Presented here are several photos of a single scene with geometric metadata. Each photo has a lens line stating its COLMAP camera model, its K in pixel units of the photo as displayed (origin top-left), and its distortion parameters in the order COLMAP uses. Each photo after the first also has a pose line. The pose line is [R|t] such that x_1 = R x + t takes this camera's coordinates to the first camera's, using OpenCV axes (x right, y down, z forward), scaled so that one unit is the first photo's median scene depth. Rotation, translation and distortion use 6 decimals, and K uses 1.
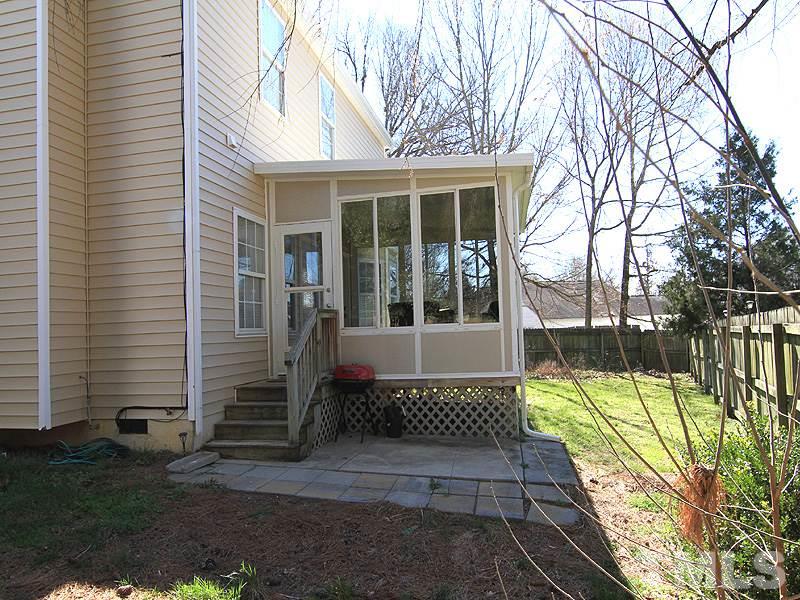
lens RADIAL K [[508.6, 0, 400.0], [0, 508.6, 300.0], [0, 0, 1]] dist [-0.002586, -0.000555]
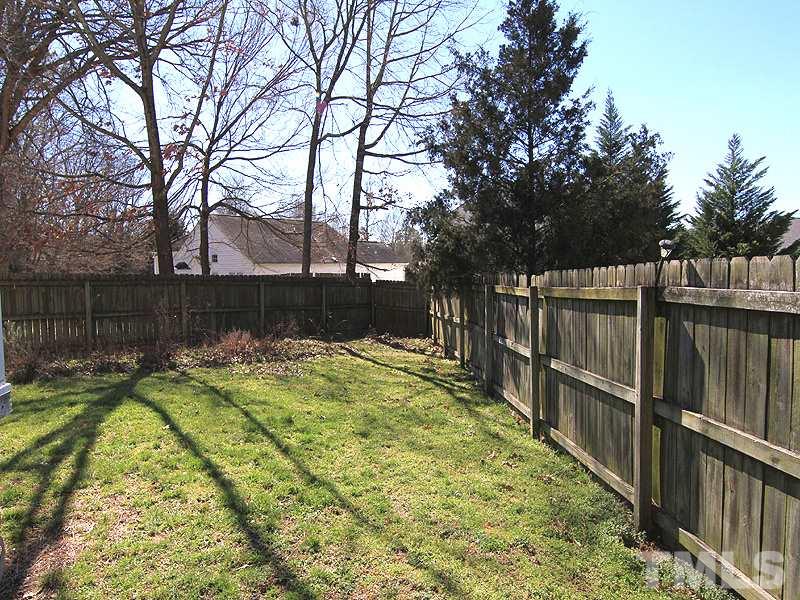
lens RADIAL K [[508.6, 0, 400.0], [0, 508.6, 300.0], [0, 0, 1]] dist [-0.002586, -0.000555]
pose [[0.859689, -0.006688, 0.510774, 0.120854], [-0.047272, 0.994582, 0.092587, 0.015624], [-0.508626, -0.103741, 0.854715, 0.323513]]
